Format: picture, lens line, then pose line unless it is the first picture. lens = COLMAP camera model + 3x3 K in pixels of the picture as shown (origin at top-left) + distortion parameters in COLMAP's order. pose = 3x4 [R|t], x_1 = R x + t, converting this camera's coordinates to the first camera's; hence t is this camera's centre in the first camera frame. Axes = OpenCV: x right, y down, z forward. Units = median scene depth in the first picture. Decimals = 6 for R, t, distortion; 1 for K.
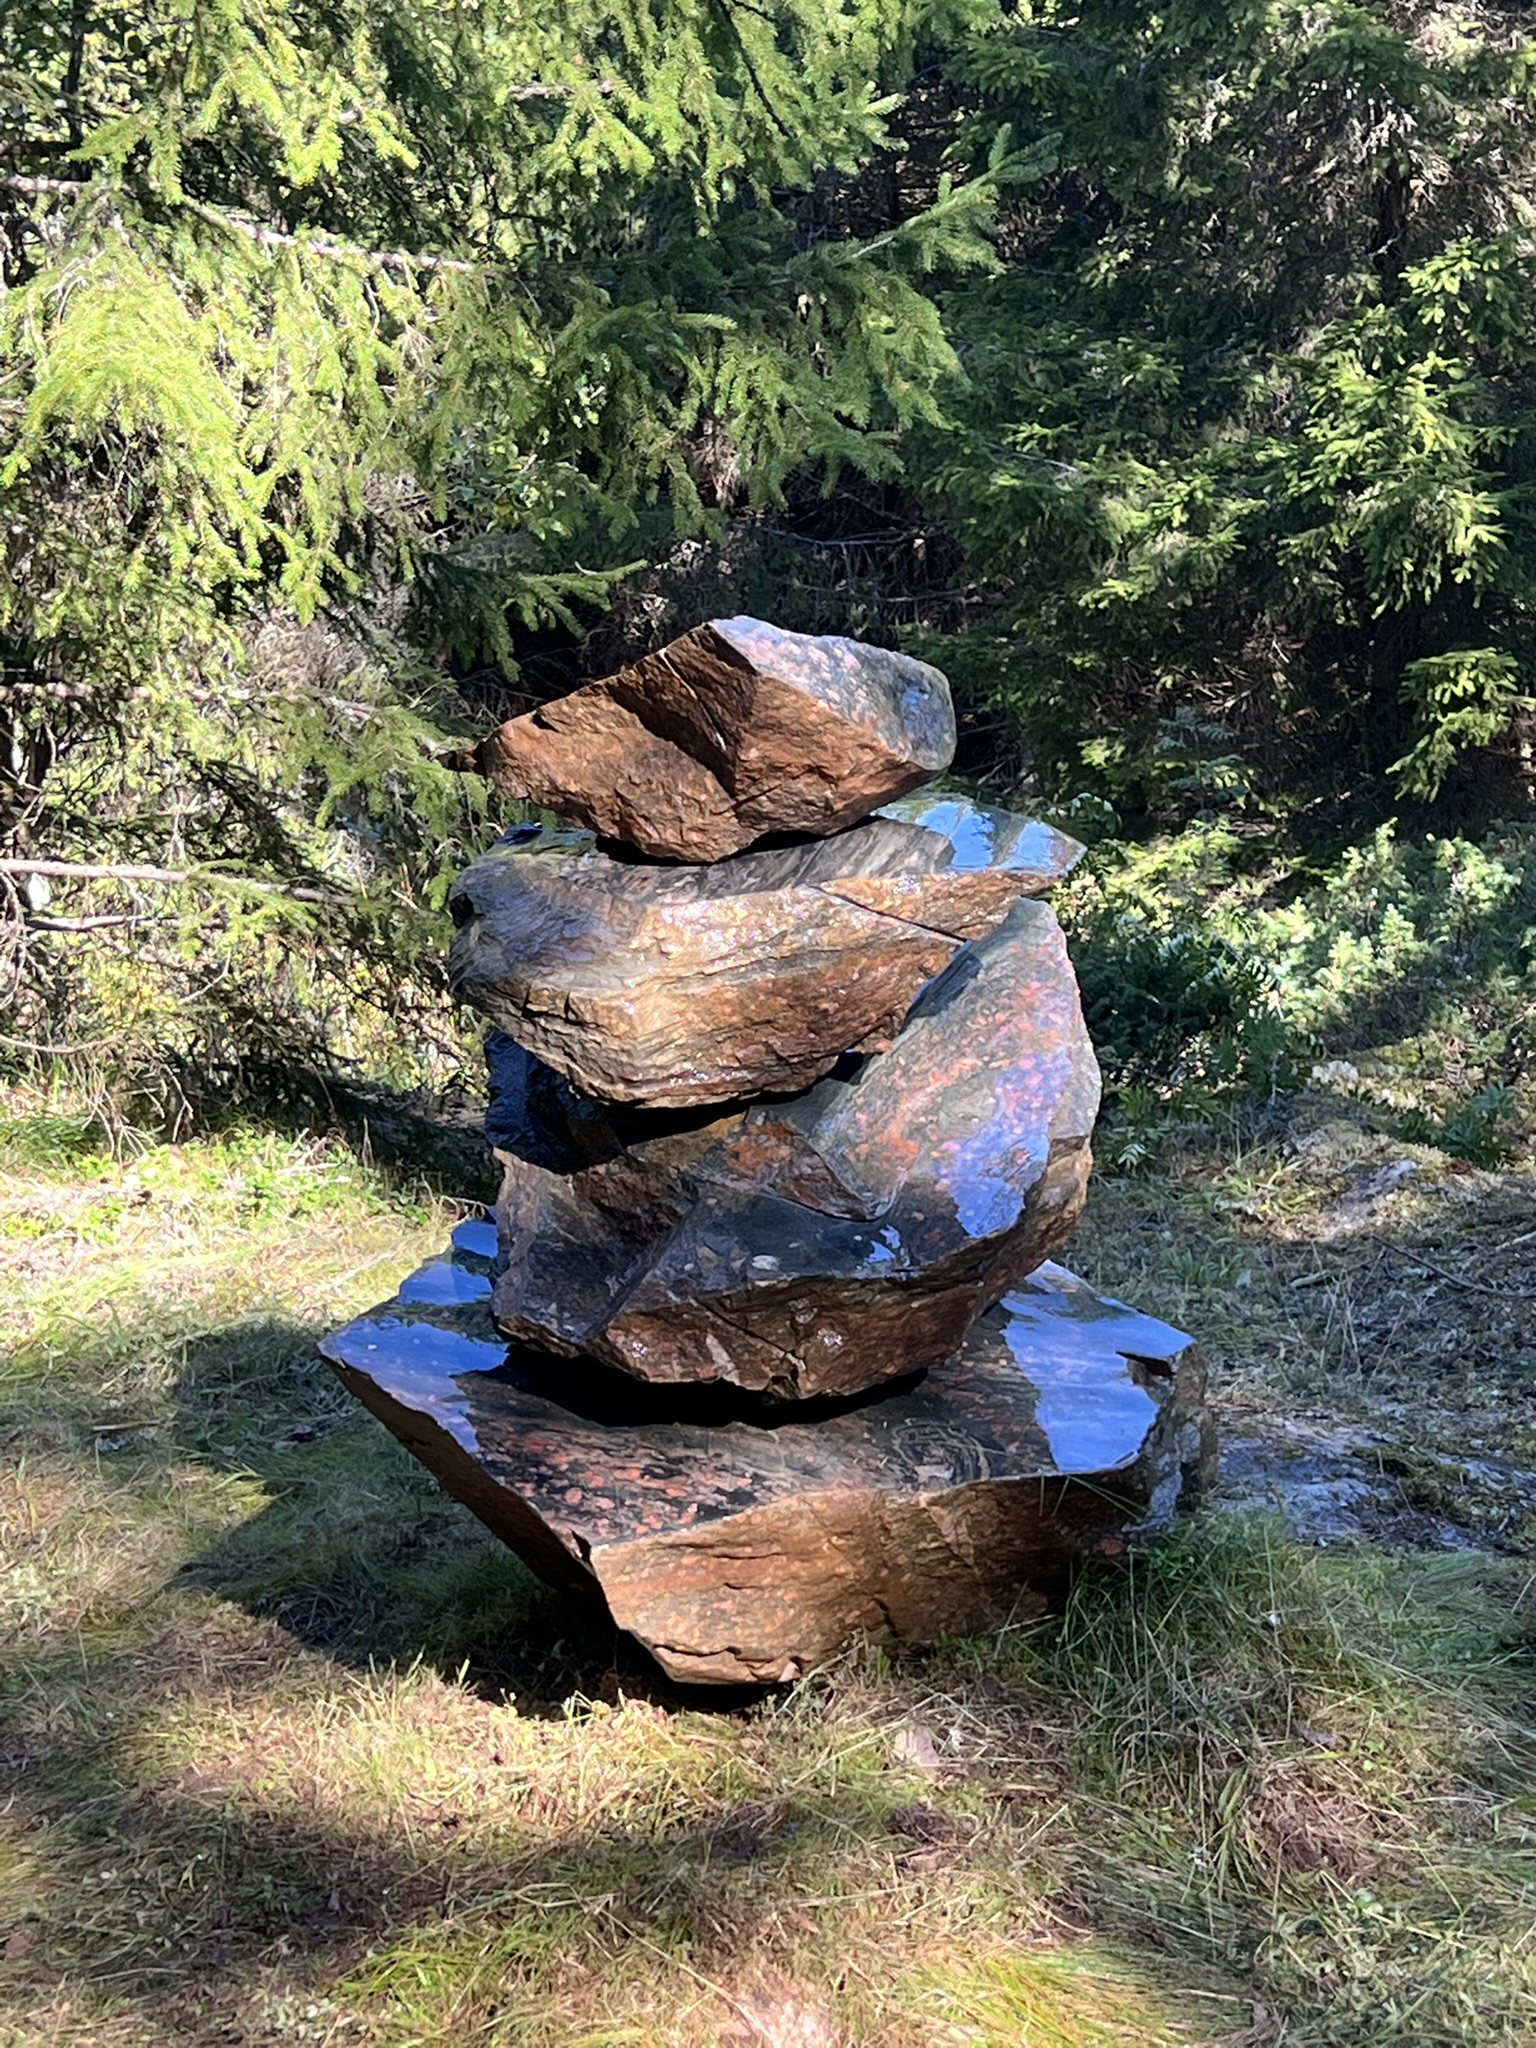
lens RADIAL K [[3789.2, 0, 770.7], [0, 3789.2, 1019.4], [0, 0, 1]] dist [0.122889, 0.000000]
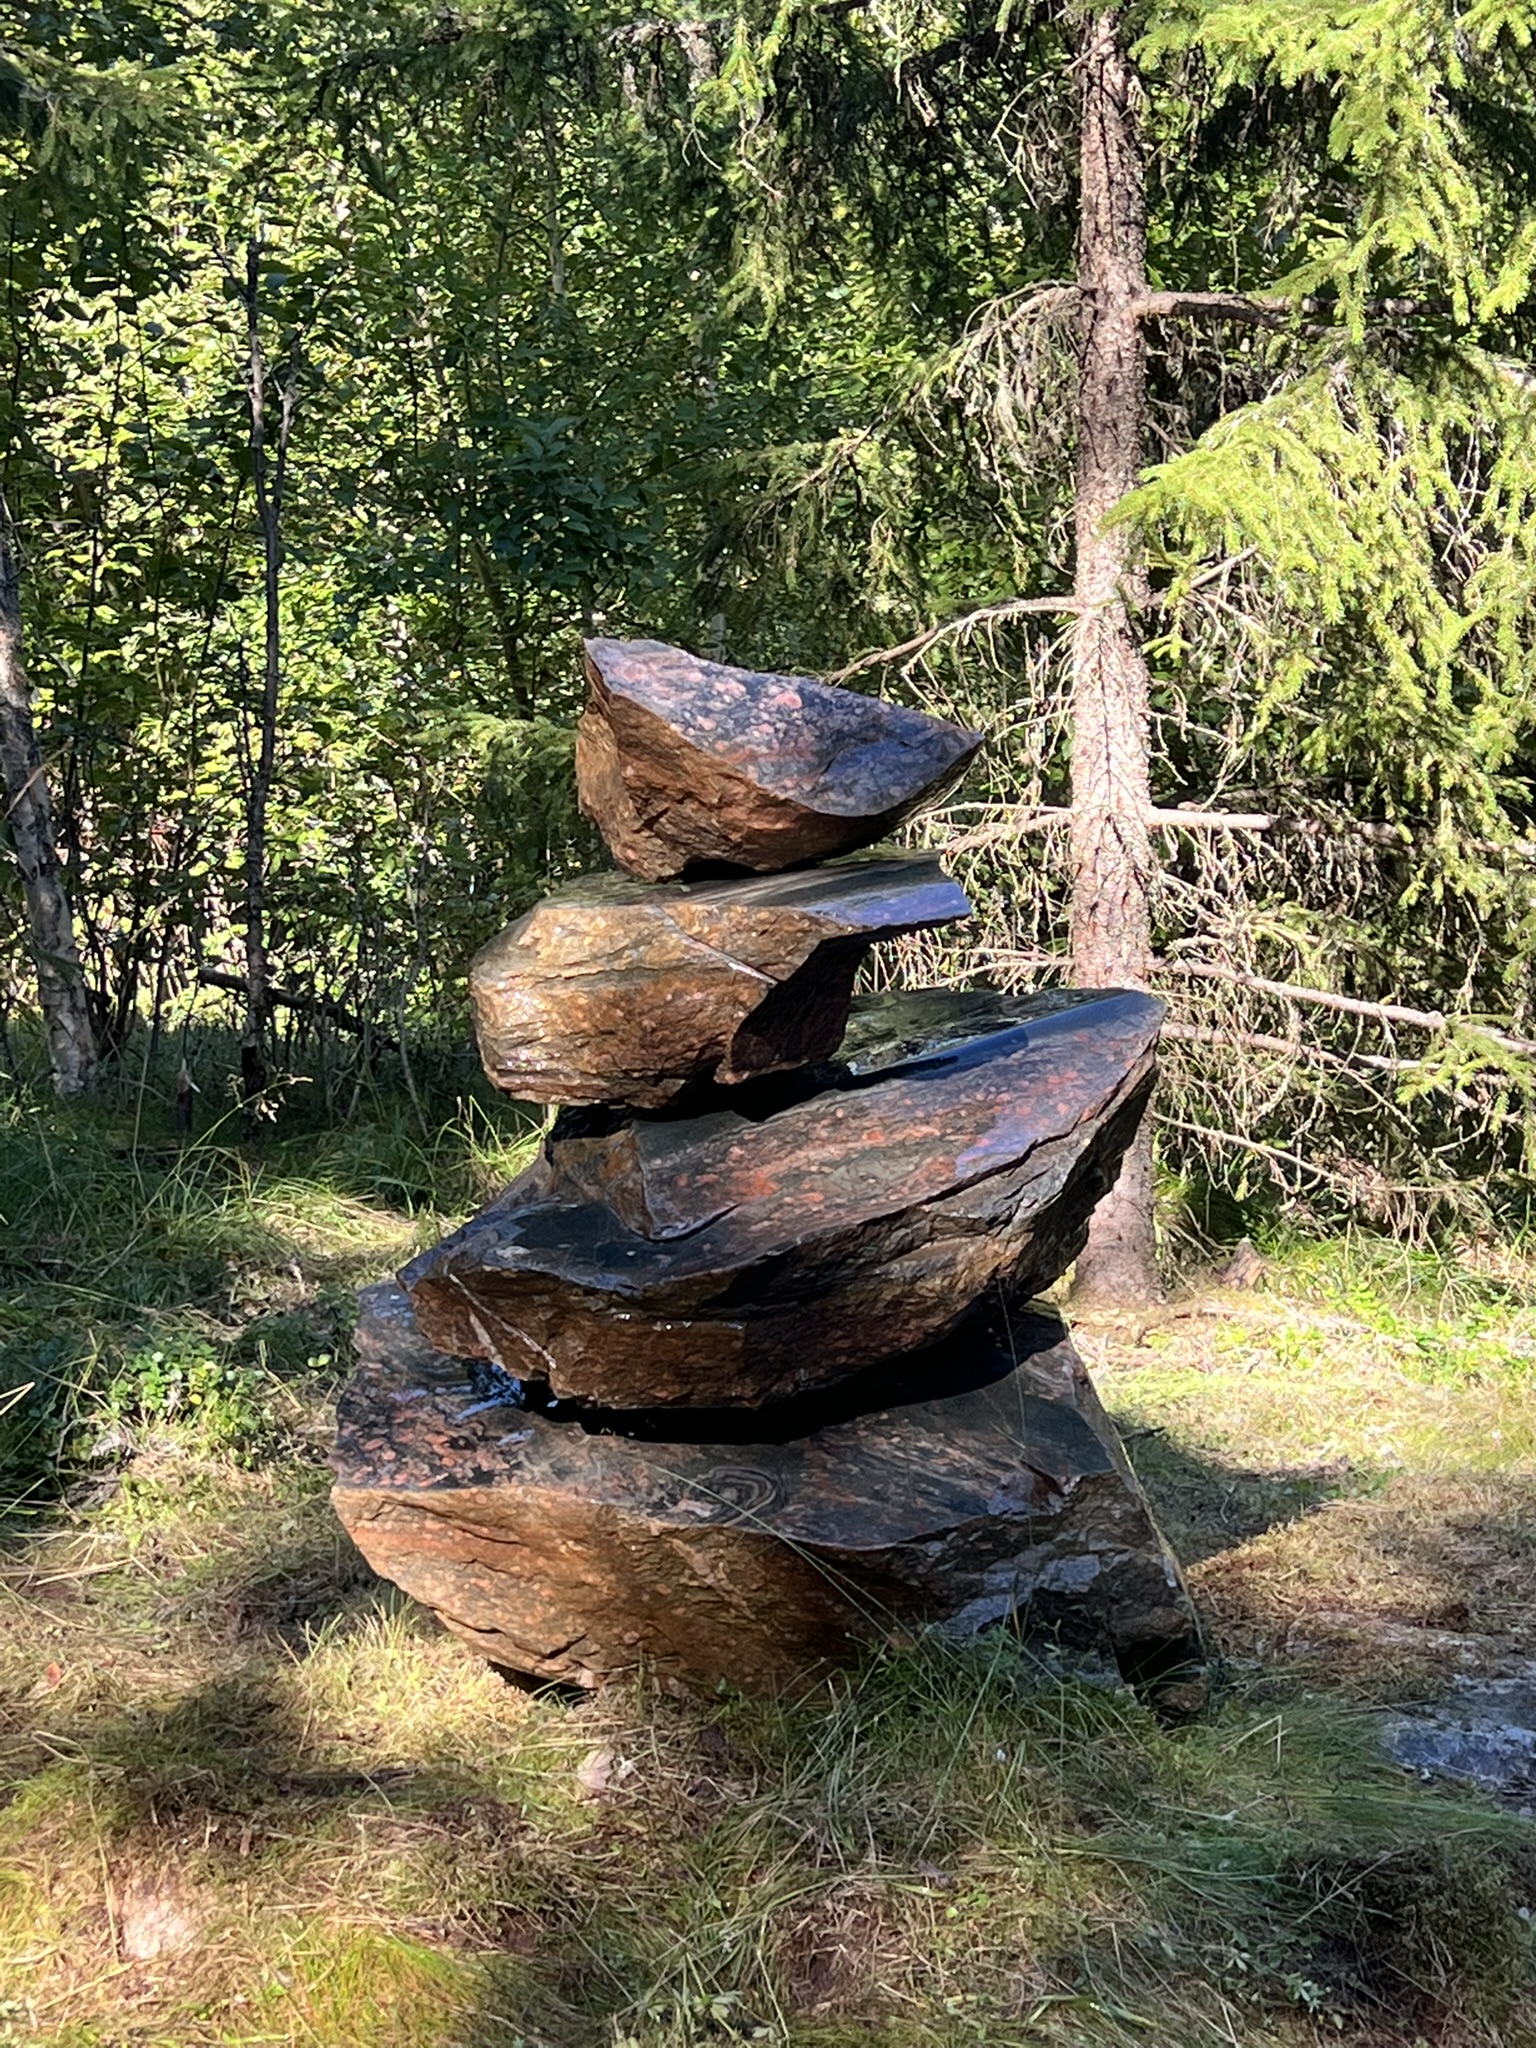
lens RADIAL K [[3789.2, 0, 777.6], [0, 3789.2, 1027.8], [0, 0, 1]] dist [0.122889, 0.000000]
pose [[0.750628, 0.130935, -0.647622, 0.690795], [-0.174394, 0.984671, -0.003053, -0.005231], [0.637295, 0.115233, 0.761956, 0.244027]]
